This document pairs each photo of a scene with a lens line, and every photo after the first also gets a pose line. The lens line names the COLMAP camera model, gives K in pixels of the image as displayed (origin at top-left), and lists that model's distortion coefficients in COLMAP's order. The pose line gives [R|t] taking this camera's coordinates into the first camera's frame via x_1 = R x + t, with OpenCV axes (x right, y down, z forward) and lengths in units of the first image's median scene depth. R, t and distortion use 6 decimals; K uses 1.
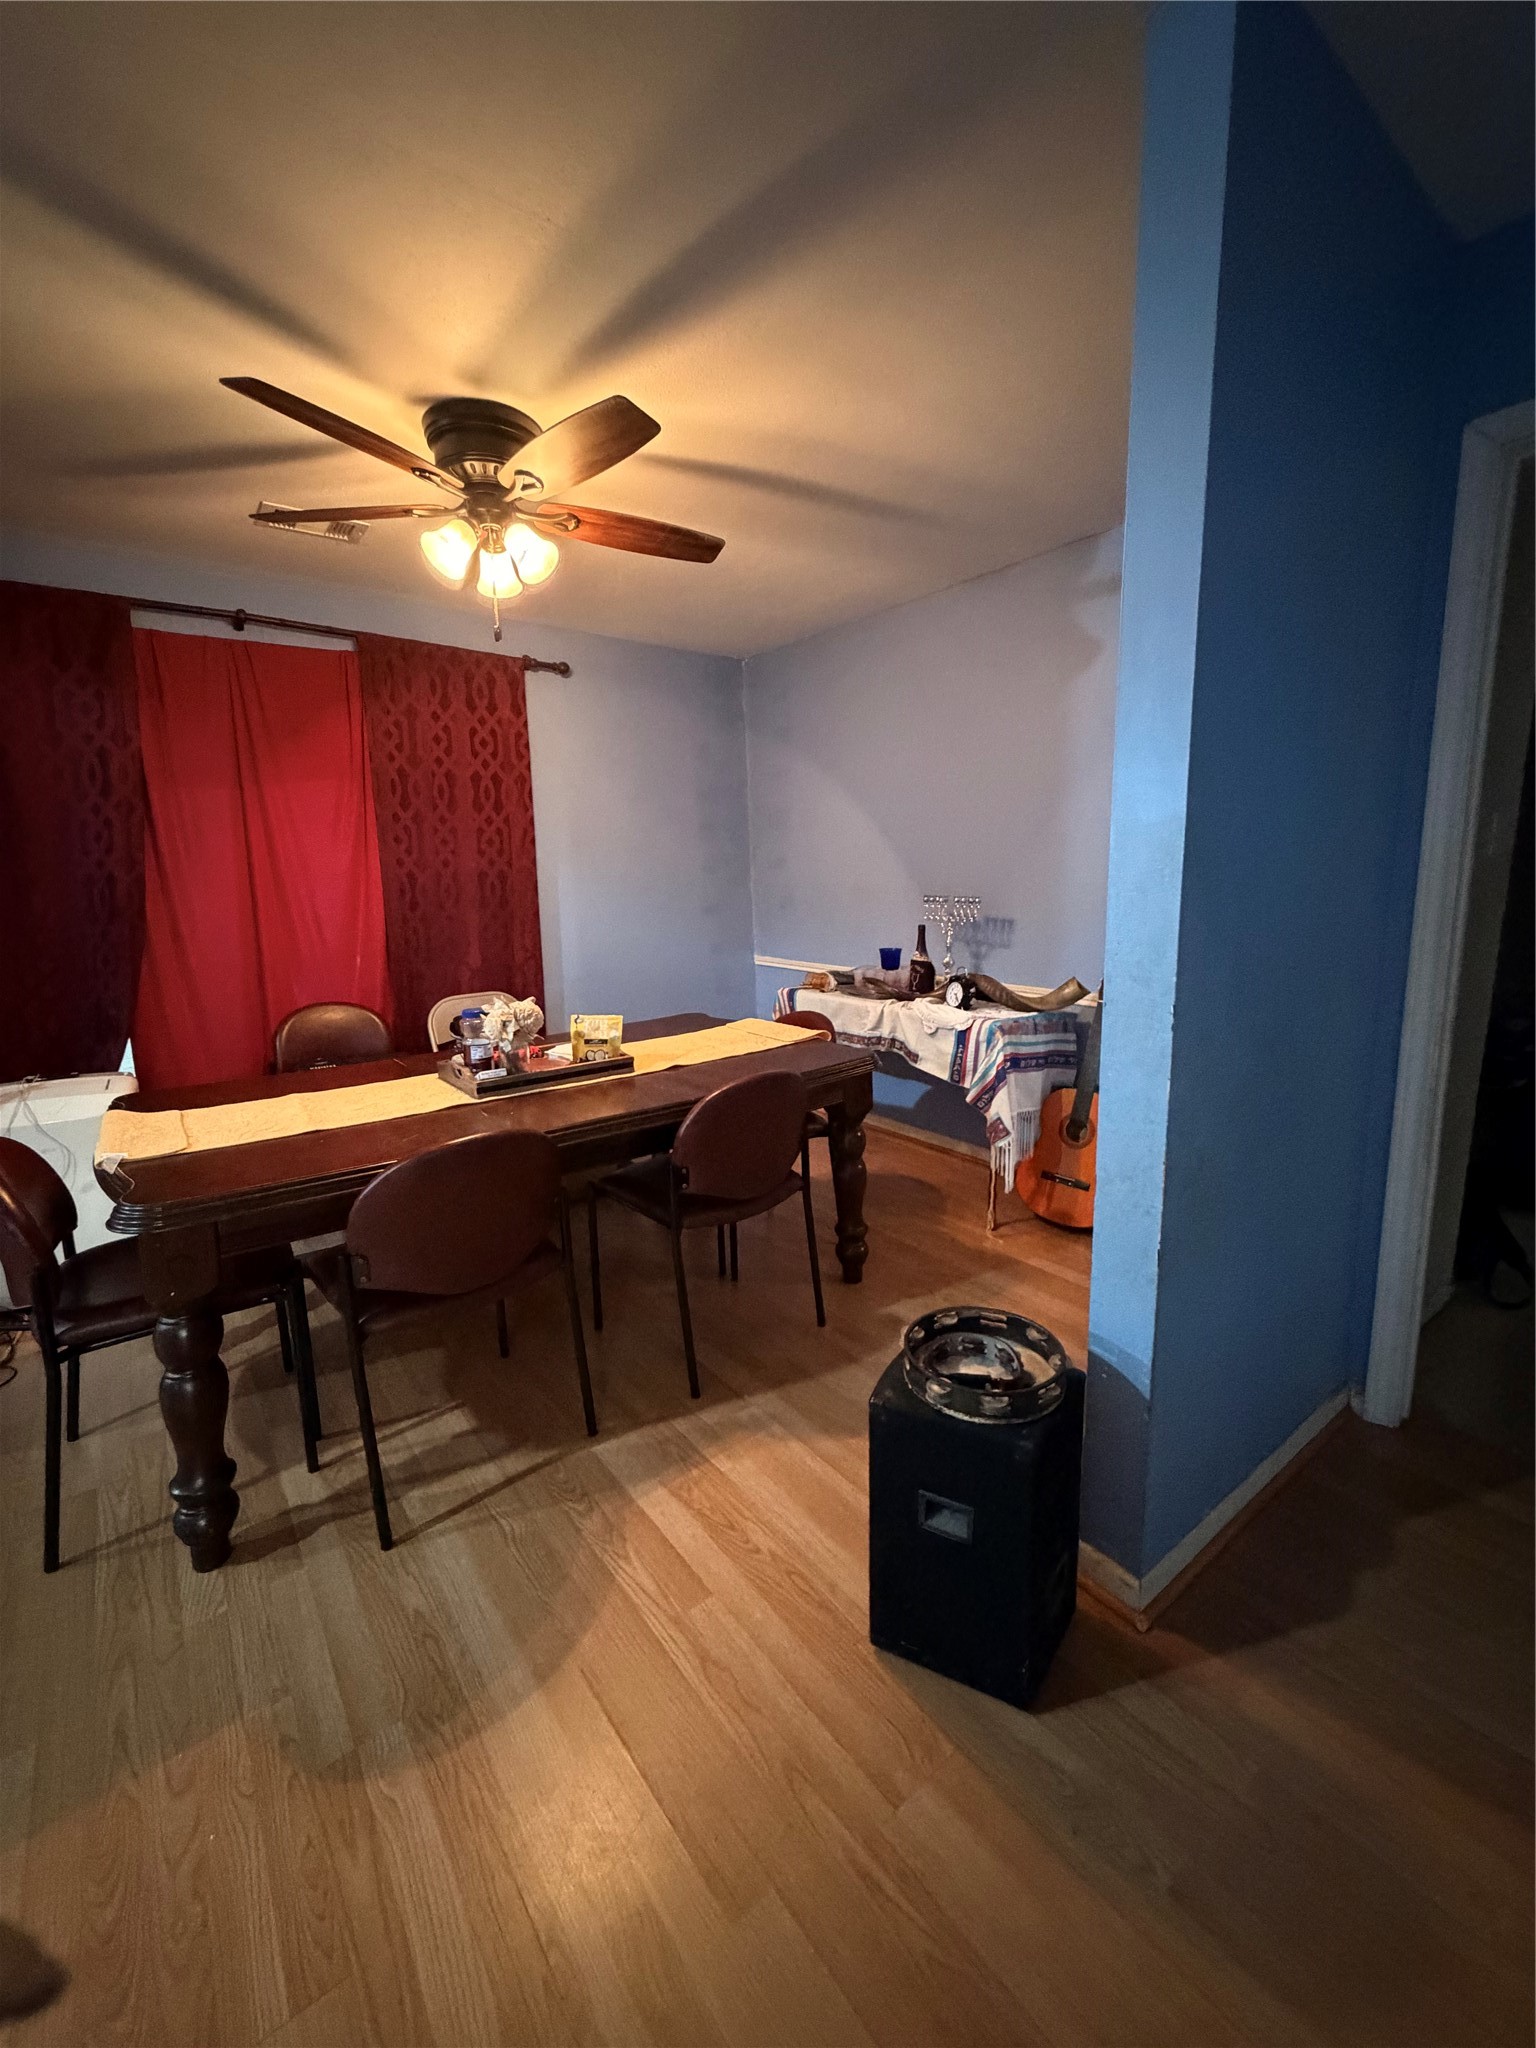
lens RADIAL K [[828.0, 0, 768.8], [0, 828.0, 1017.3], [0, 0, 1]] dist [0.000866, -0.000106]
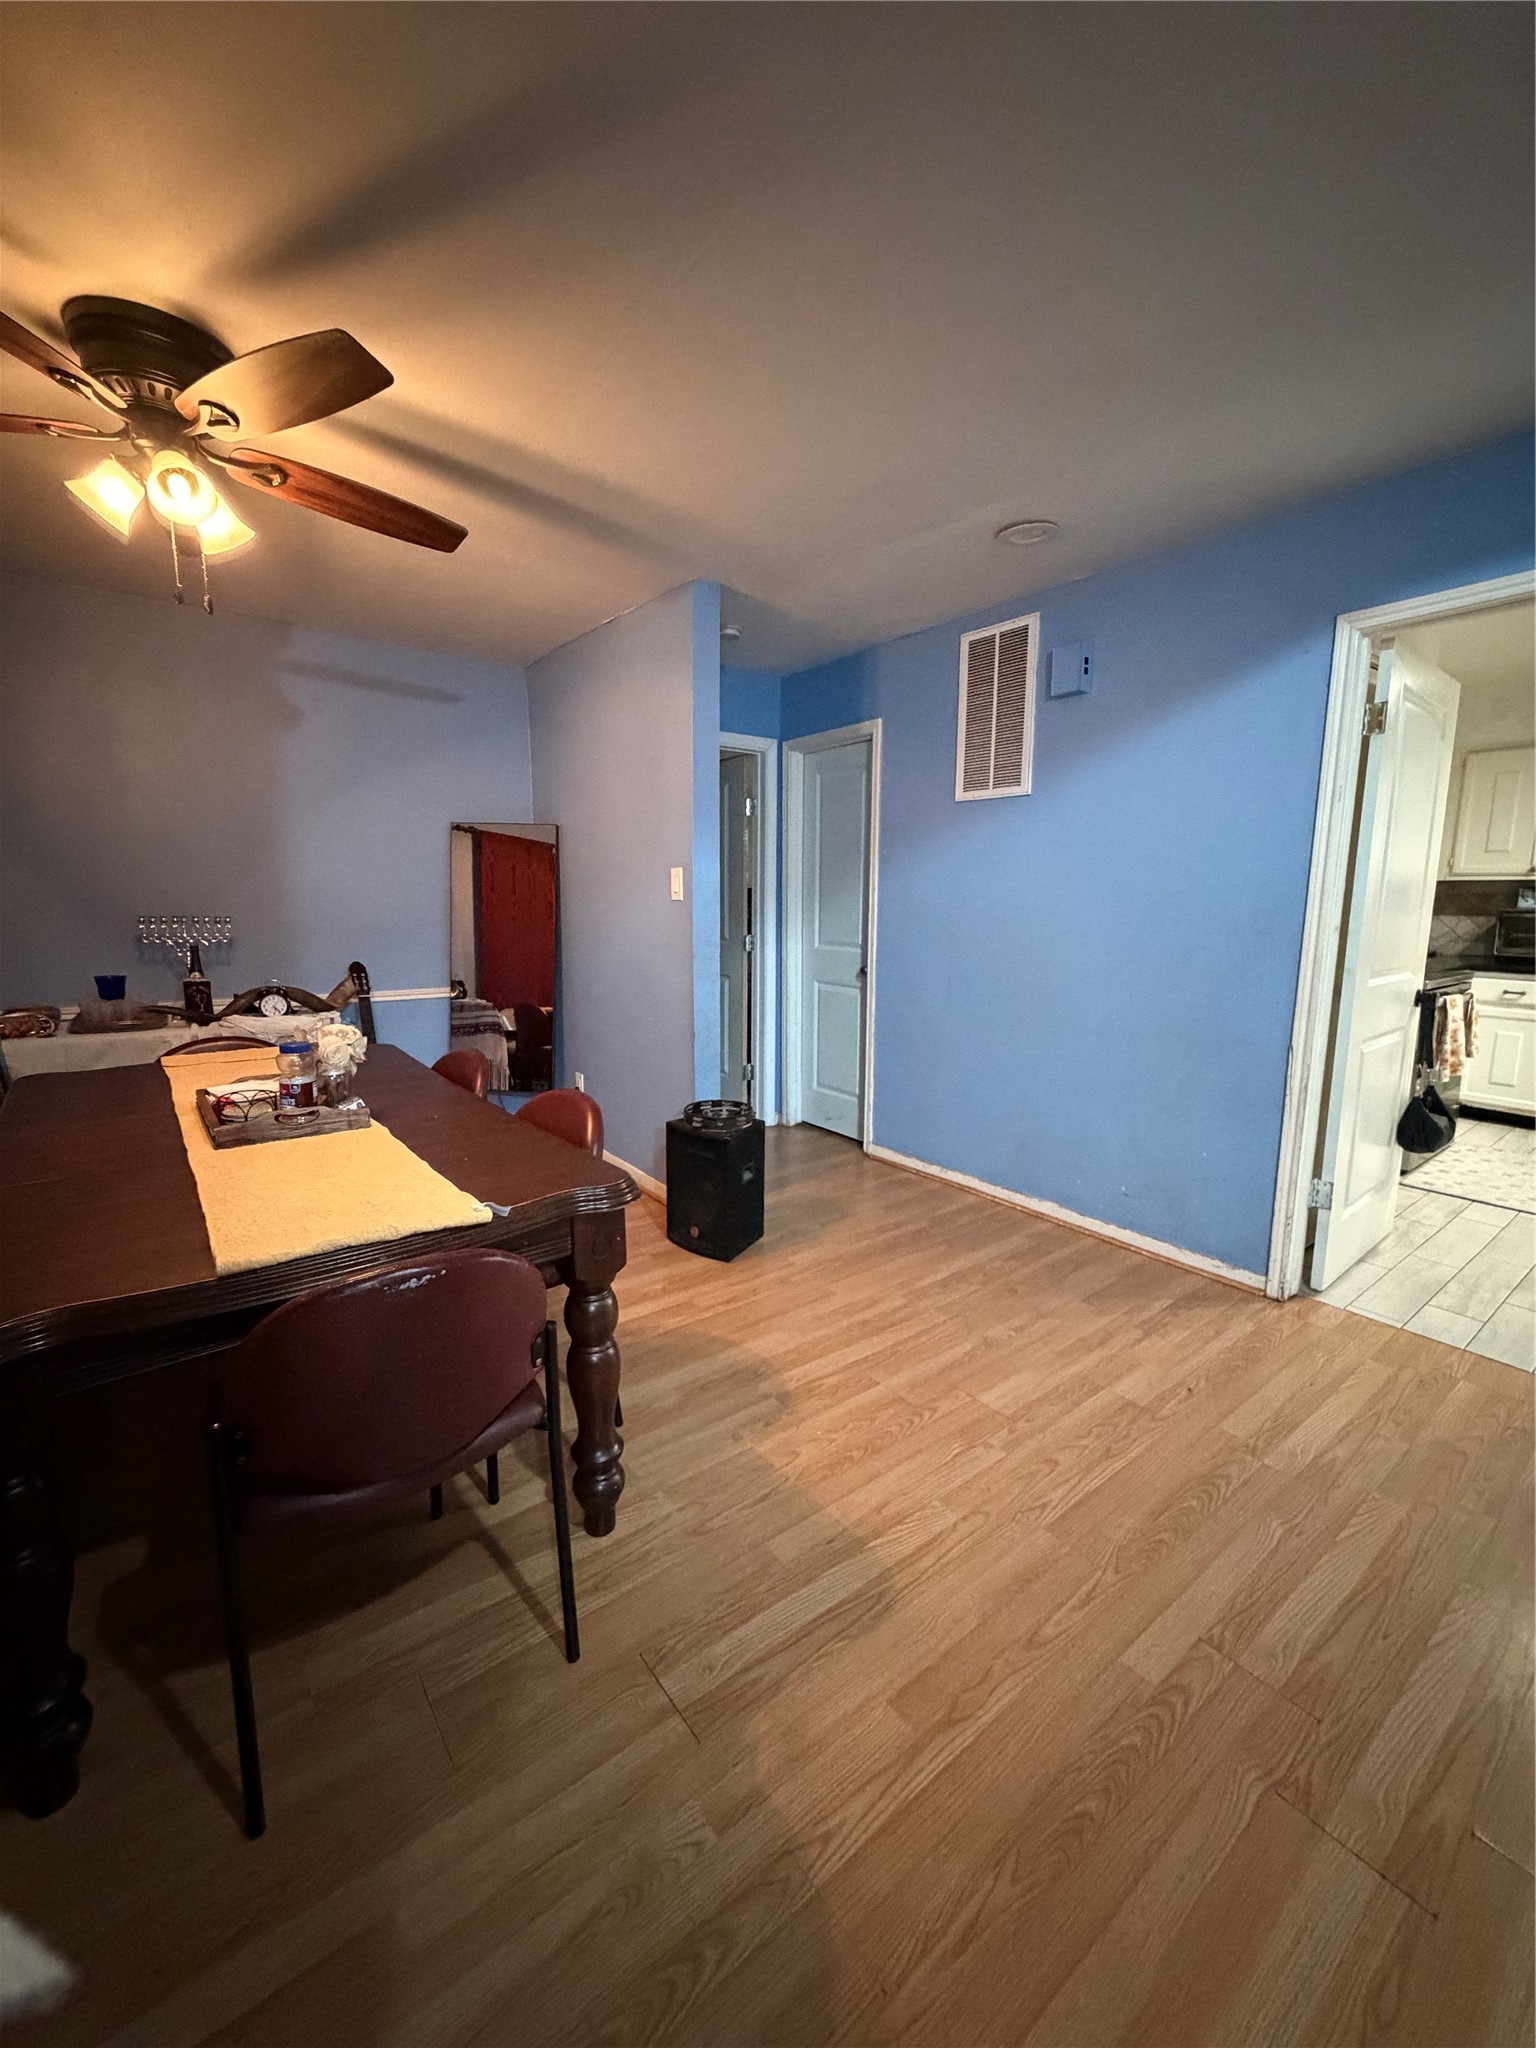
lens RADIAL K [[828.0, 0, 768.8], [0, 828.0, 1017.3], [0, 0, 1]] dist [0.000866, -0.000106]
pose [[0.002651, -0.127011, 0.991898, -0.895171], [0.157356, 0.979597, 0.125015, -0.049035], [-0.987538, 0.155750, 0.022583, 0.356621]]
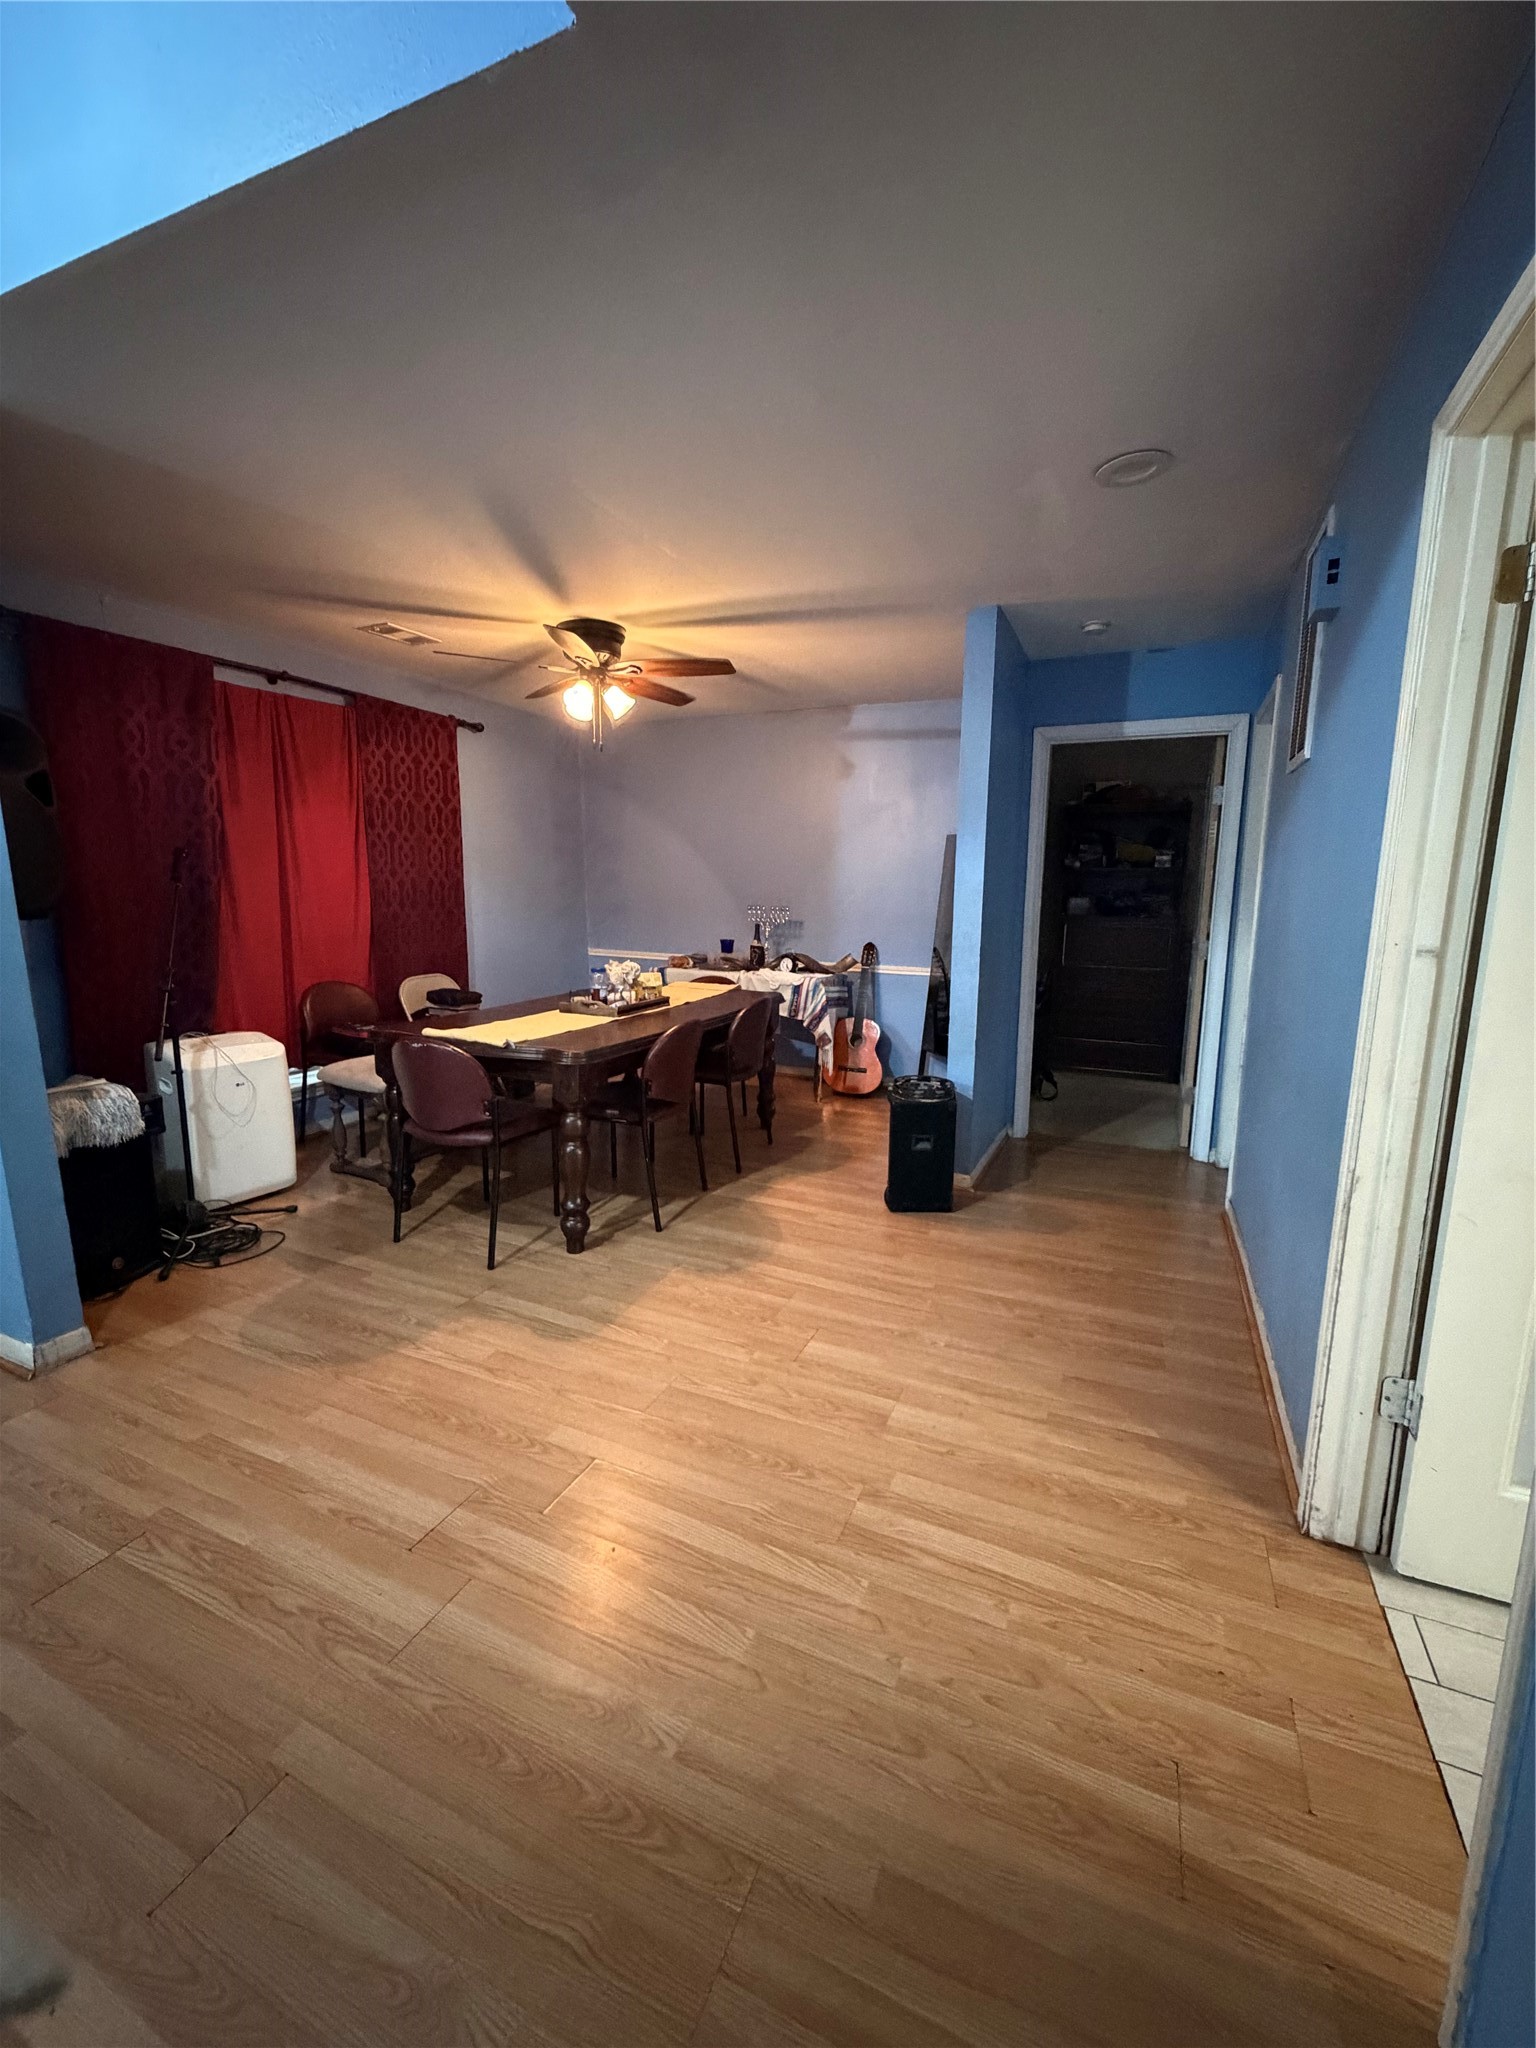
lens RADIAL K [[828.0, 0, 768.8], [0, 828.0, 1017.3], [0, 0, 1]] dist [0.000866, -0.000106]
pose [[0.885037, -0.043220, 0.463511, -0.613469], [0.049152, 0.998791, -0.000721, 0.080627], [-0.462919, 0.023420, 0.886091, -0.478596]]
